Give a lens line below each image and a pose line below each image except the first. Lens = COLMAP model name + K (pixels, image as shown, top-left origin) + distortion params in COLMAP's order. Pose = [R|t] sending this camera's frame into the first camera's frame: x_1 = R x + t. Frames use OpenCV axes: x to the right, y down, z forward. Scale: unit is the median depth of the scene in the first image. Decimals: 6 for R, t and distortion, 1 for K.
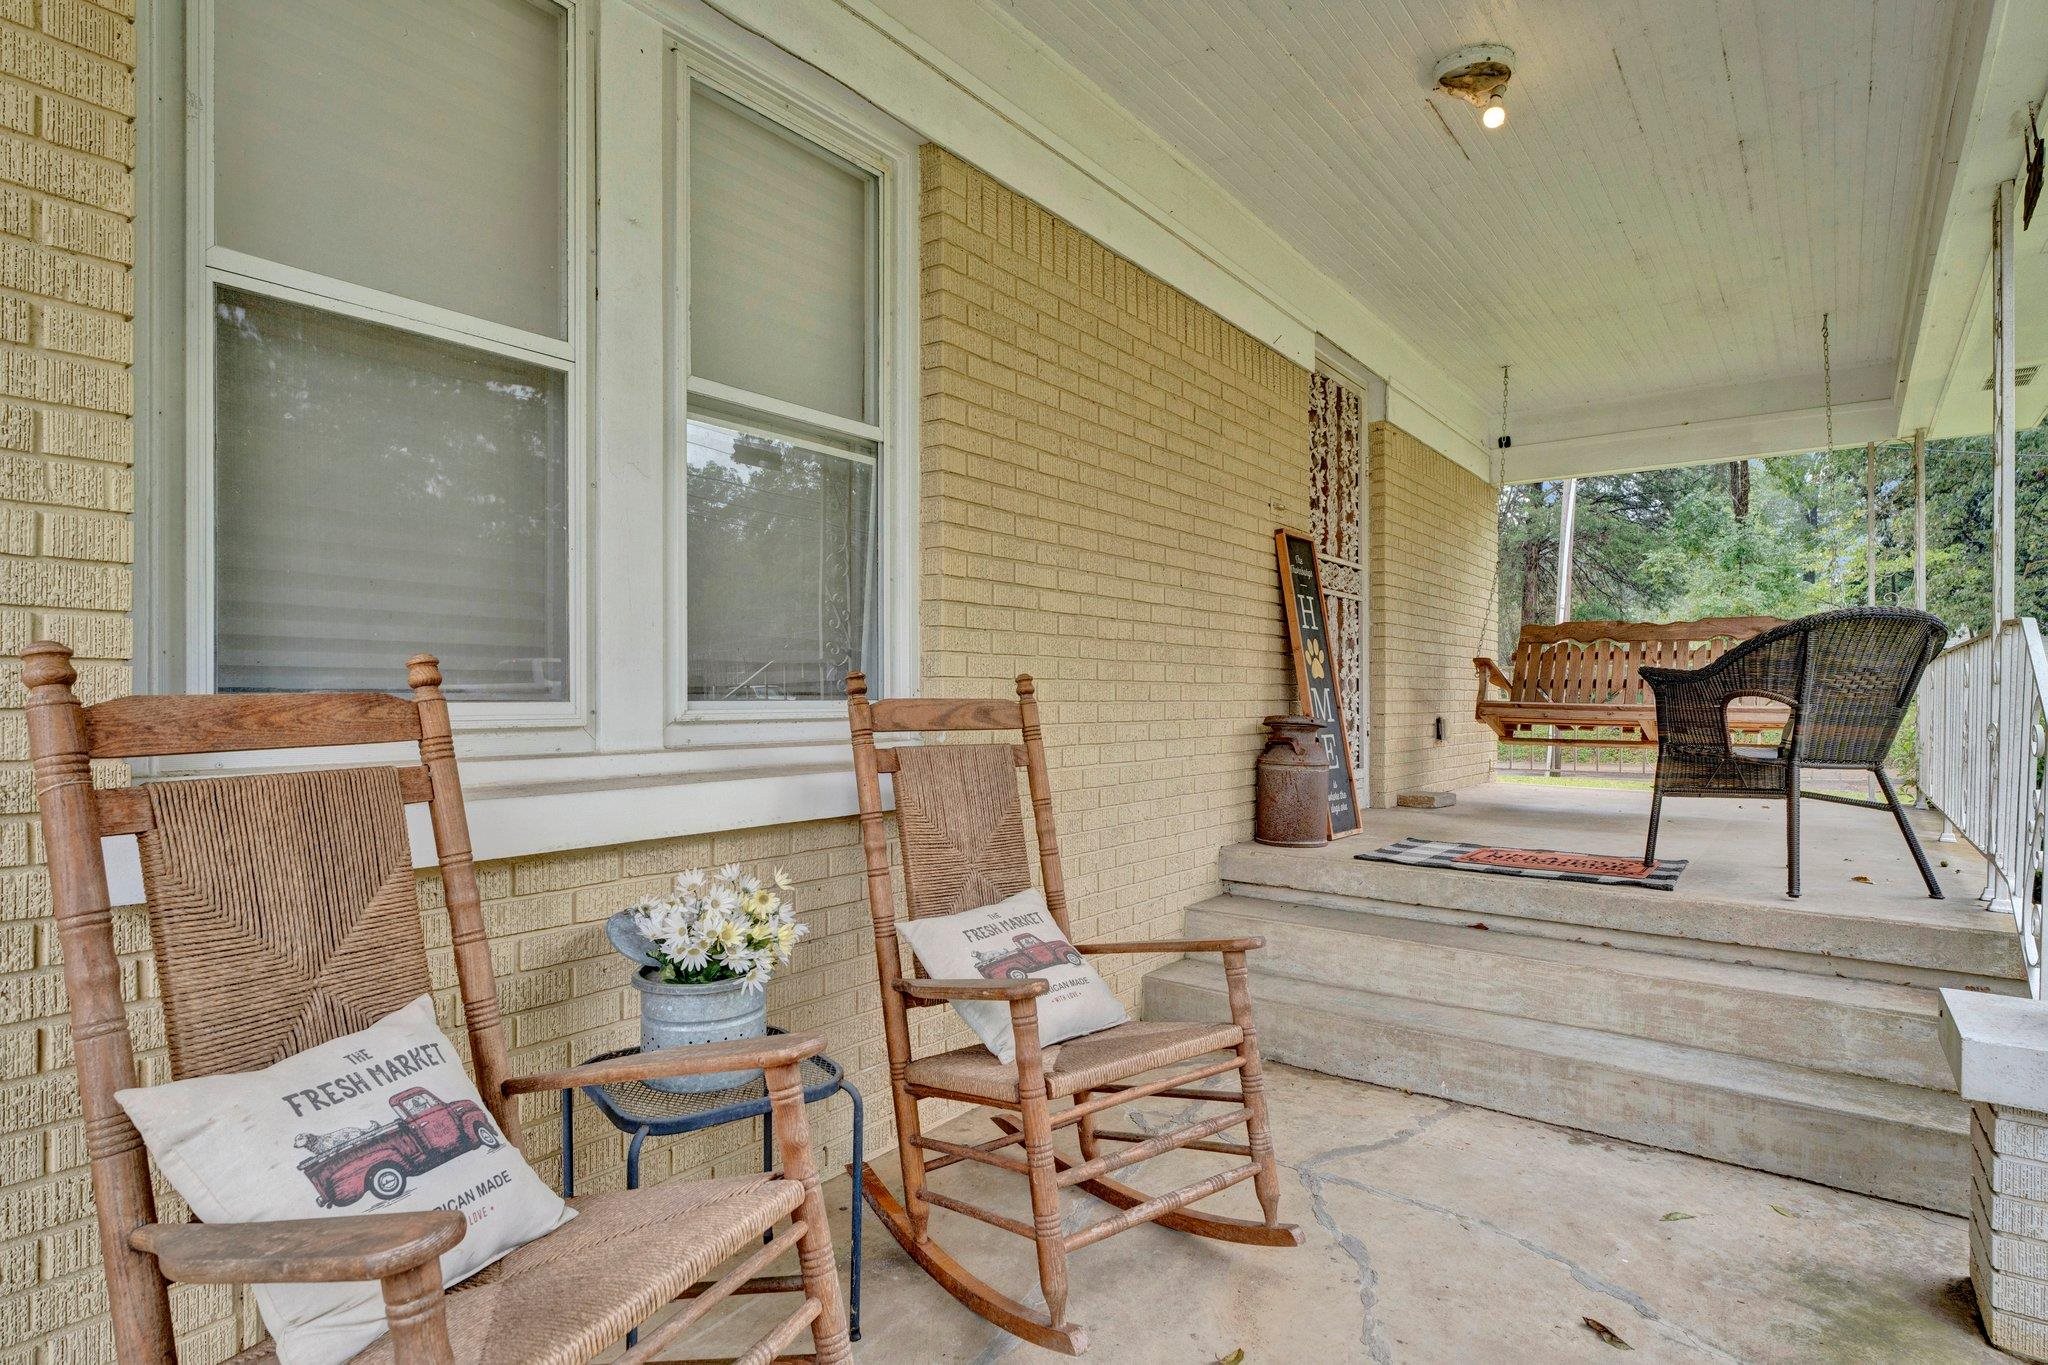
lens RADIAL K [[1135.5, 0, 1013.2], [0, 1135.5, 690.8], [0, 0, 1]] dist [0.000631, -0.001499]
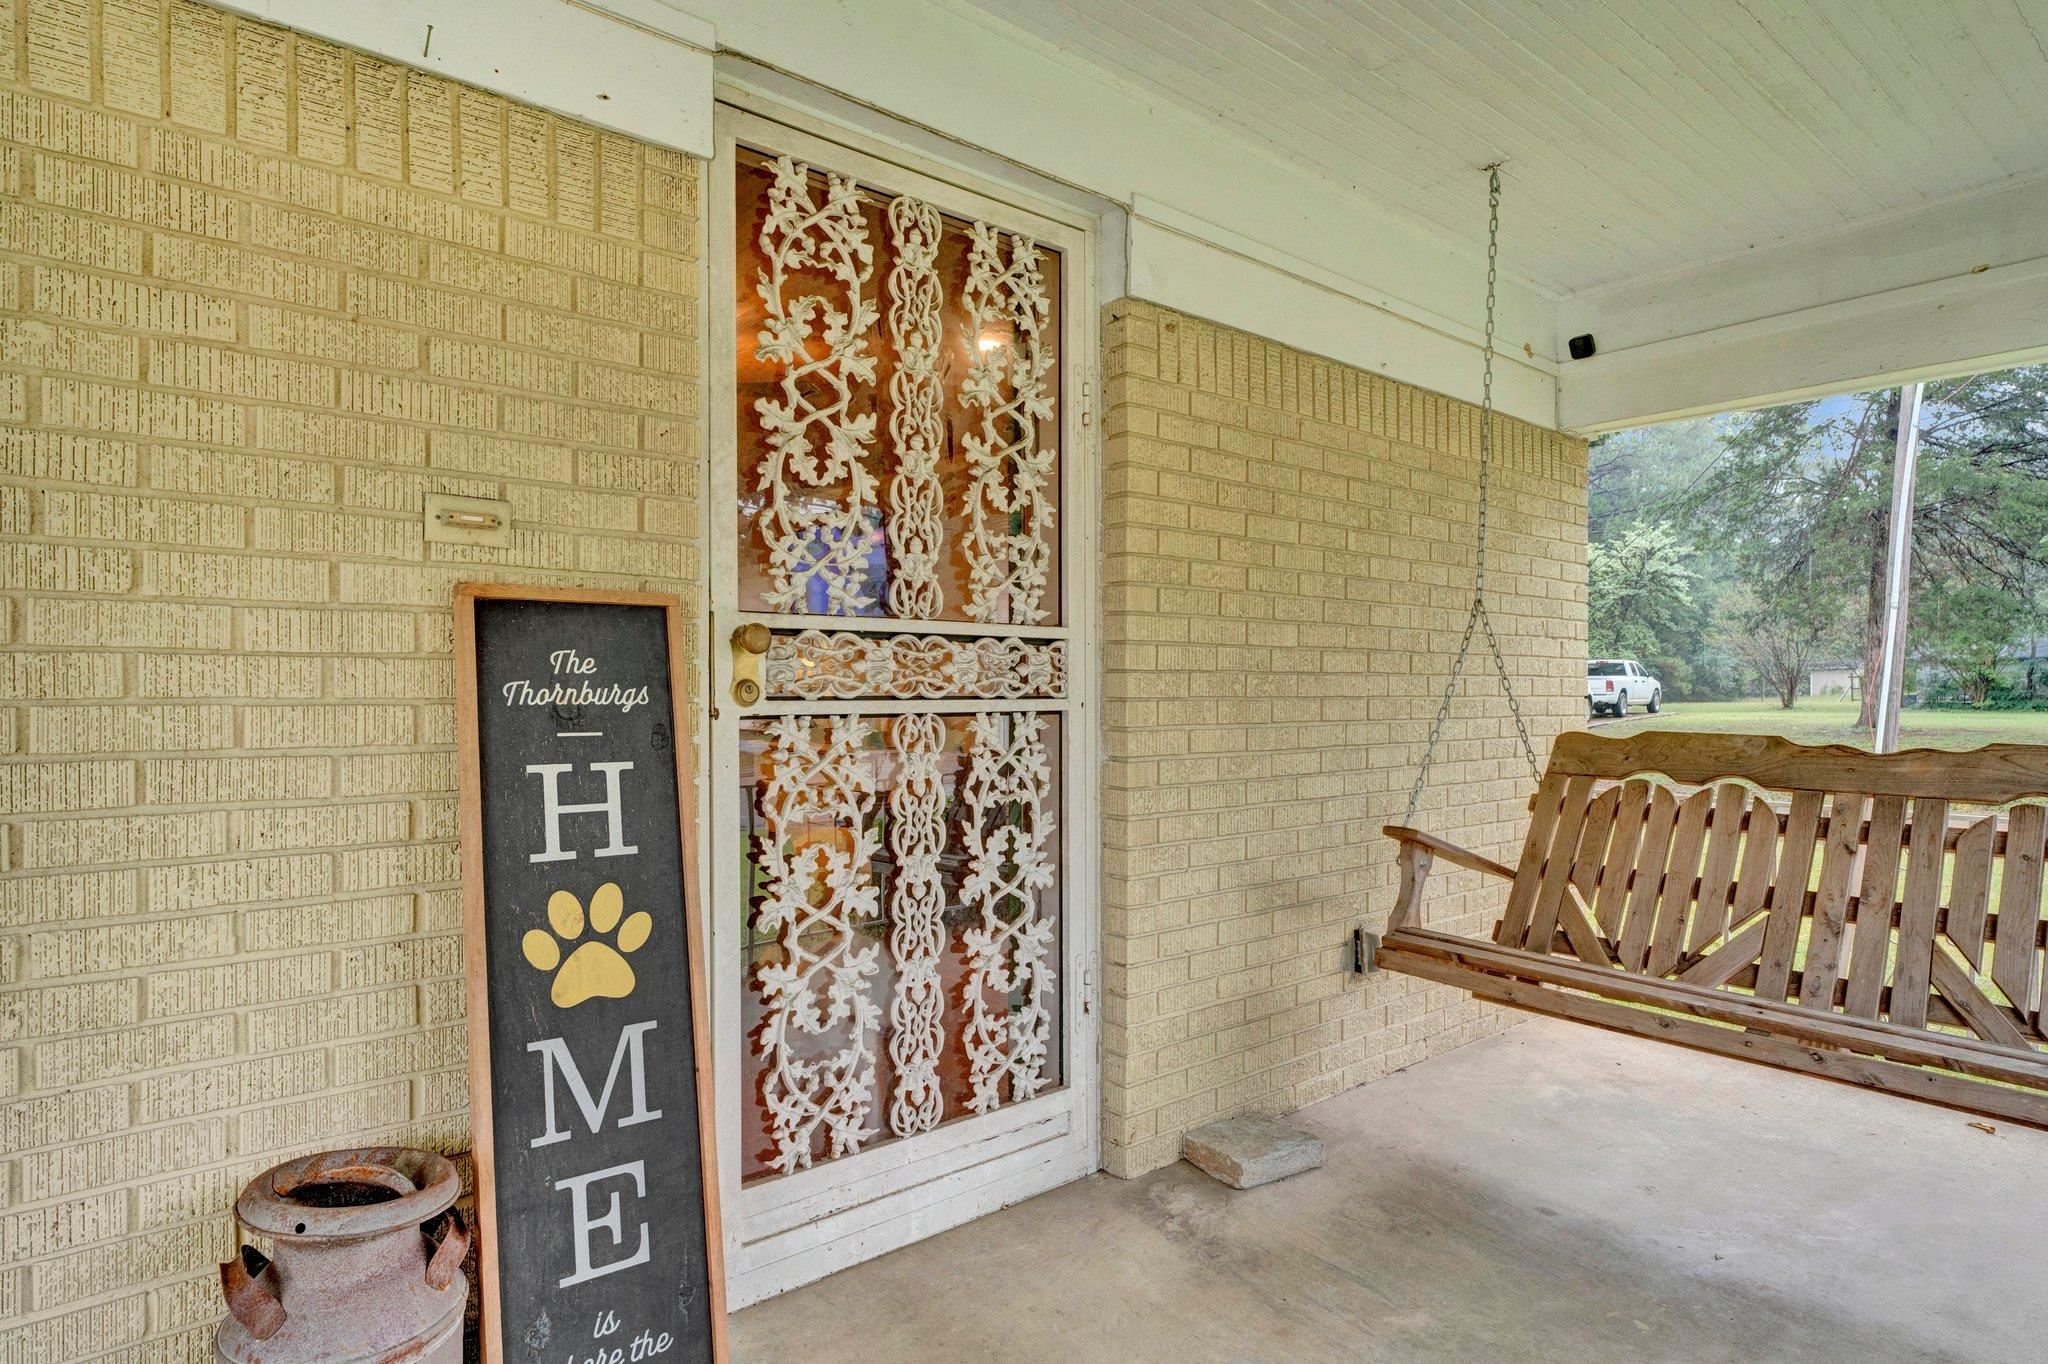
lens RADIAL K [[1135.5, 0, 1030.6], [0, 1135.5, 681.1], [0, 0, 1]] dist [0.000631, -0.001499]
pose [[0.970675, 0.000025, -0.240395, 0.386543], [0.001118, 0.999989, 0.004621, -0.089232], [0.240392, -0.004754, 0.970664, 0.550004]]
